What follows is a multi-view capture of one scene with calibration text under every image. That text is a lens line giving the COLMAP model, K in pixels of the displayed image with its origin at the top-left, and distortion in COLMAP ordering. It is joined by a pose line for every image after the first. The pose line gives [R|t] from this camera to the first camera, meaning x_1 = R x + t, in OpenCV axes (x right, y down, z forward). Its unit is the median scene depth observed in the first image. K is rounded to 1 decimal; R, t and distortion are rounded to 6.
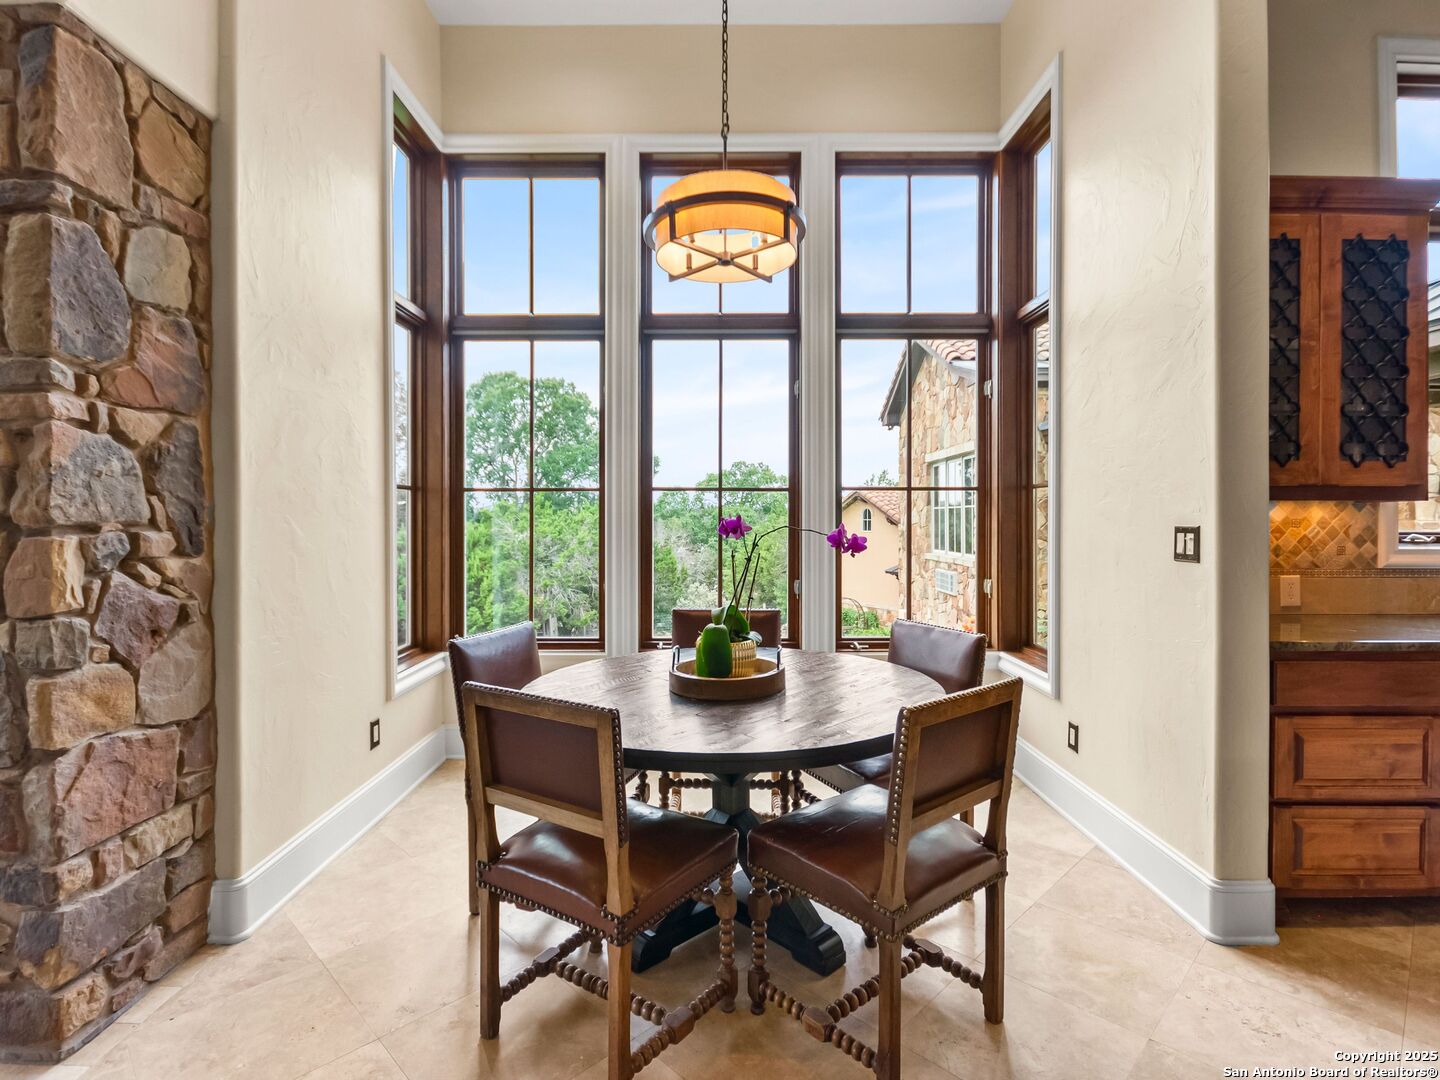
lens RADIAL K [[719.0, 0, 714.1], [0, 719.0, 524.4], [0, 0, 1]] dist [0.031139, -0.022168]
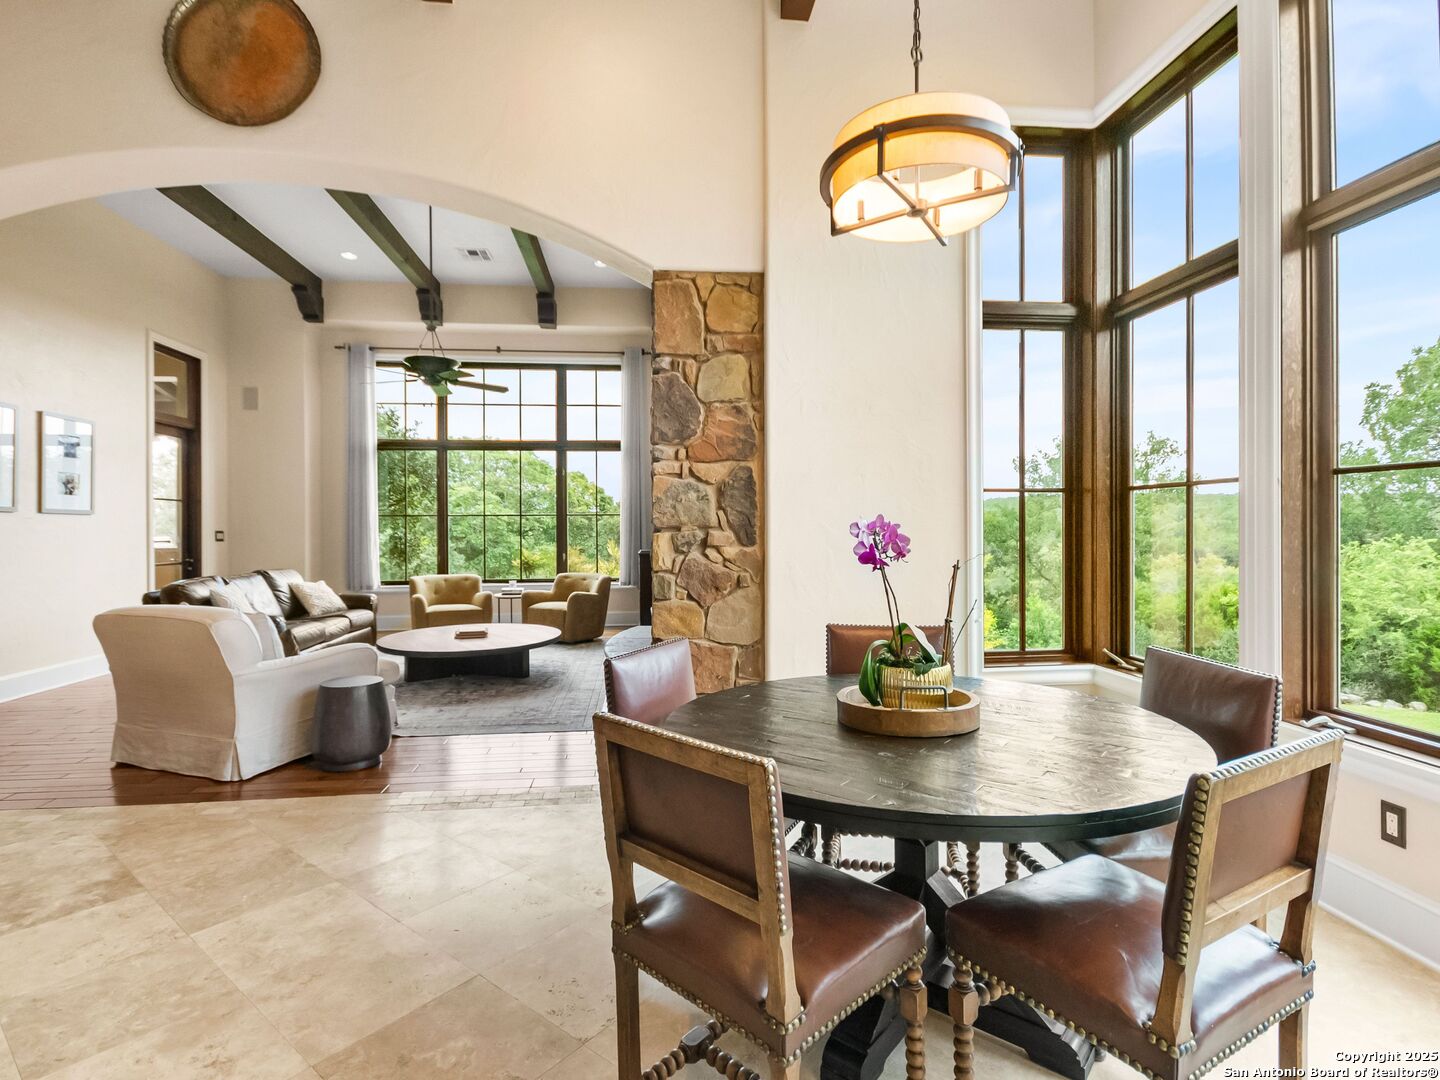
lens RADIAL K [[719.5, 0, 719.7], [0, 719.5, 523.5], [0, 0, 1]] dist [-0.000864, -0.000087]
pose [[0.117027, -0.004164, -0.993120, 0.865732], [-0.001797, 0.999989, -0.004405, -0.000468], [0.993127, 0.002300, 0.117019, 0.731277]]
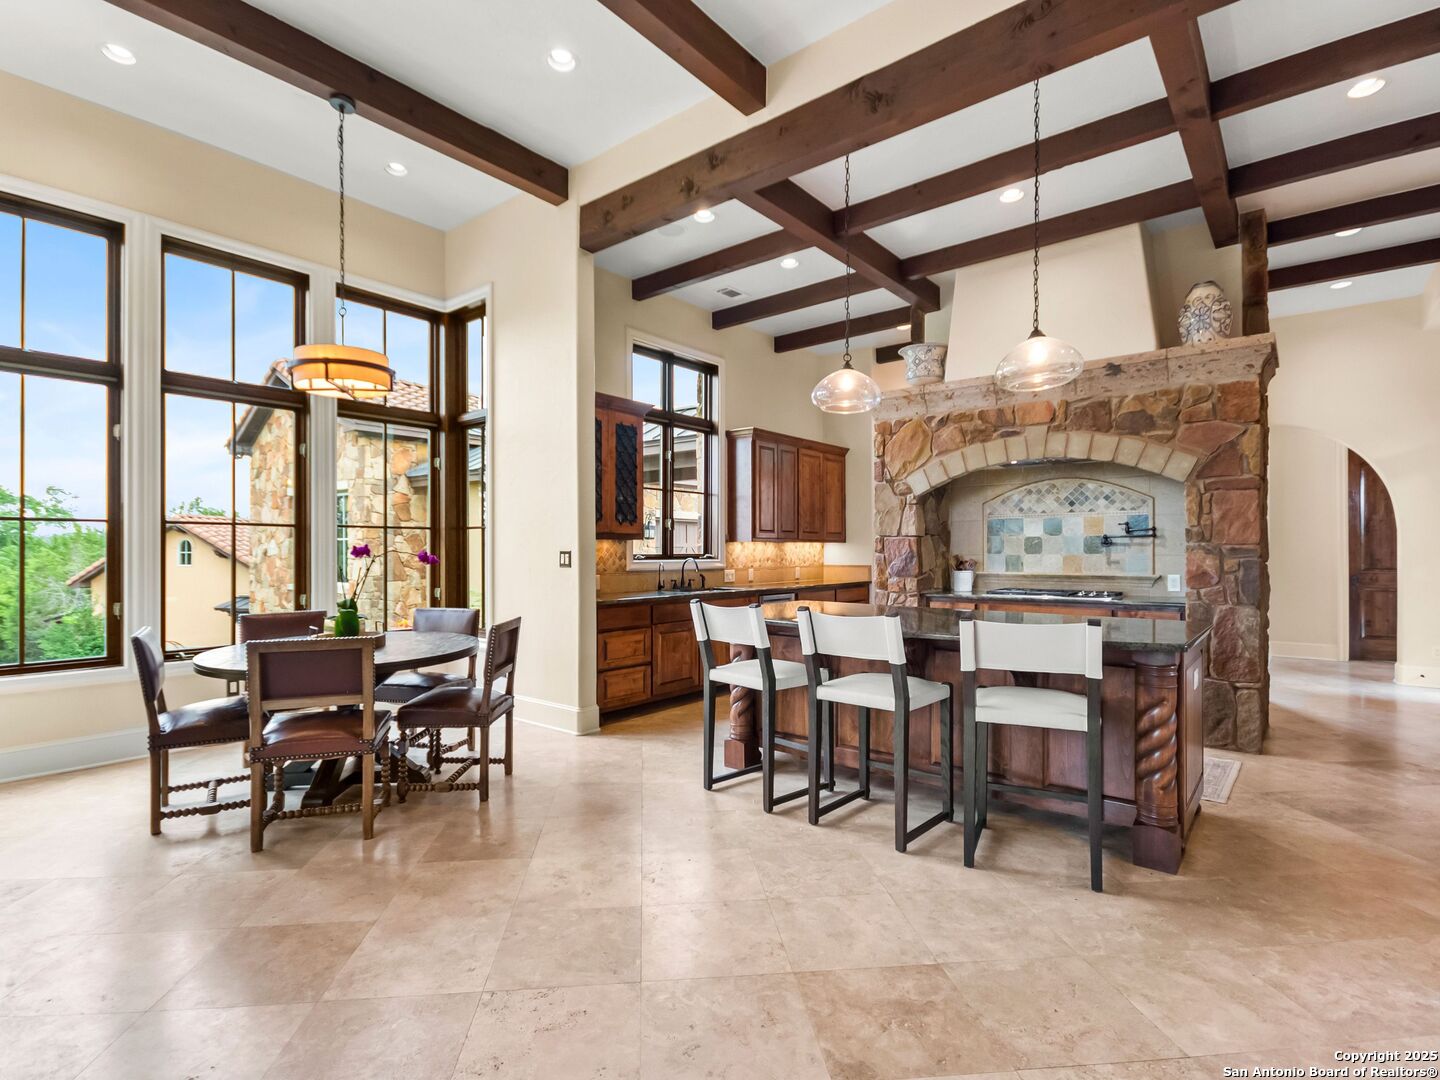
lens RADIAL K [[711.8, 0, 714.4], [0, 711.8, 545.1], [0, 0, 1]] dist [-0.000902, -0.000548]
pose [[0.629131, 0.005065, 0.777283, -0.755775], [0.008197, 0.999880, -0.013150, 0.017617], [-0.777256, 0.014644, 0.629014, -0.714187]]
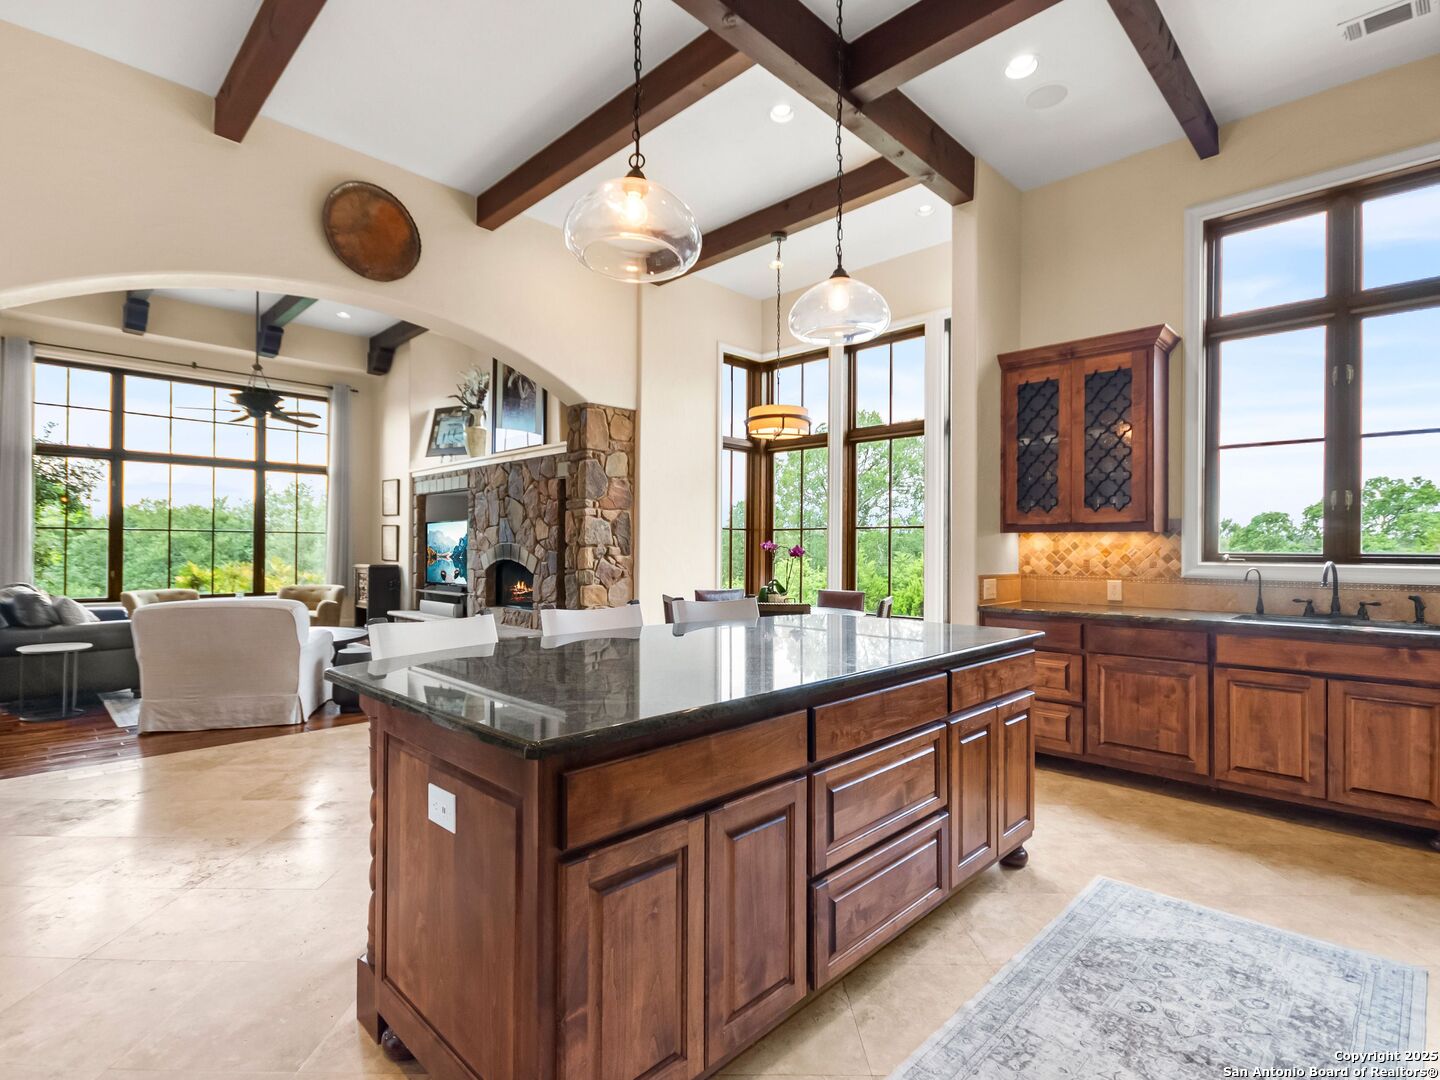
lens RADIAL K [[711.8, 0, 714.4], [0, 711.8, 545.1], [0, 0, 1]] dist [-0.000902, -0.000548]
pose [[0.713900, 0.000465, -0.700248, 1.613505], [-0.011491, 0.999873, -0.011051, 0.028655], [0.700154, 0.015936, 0.713814, -0.865524]]
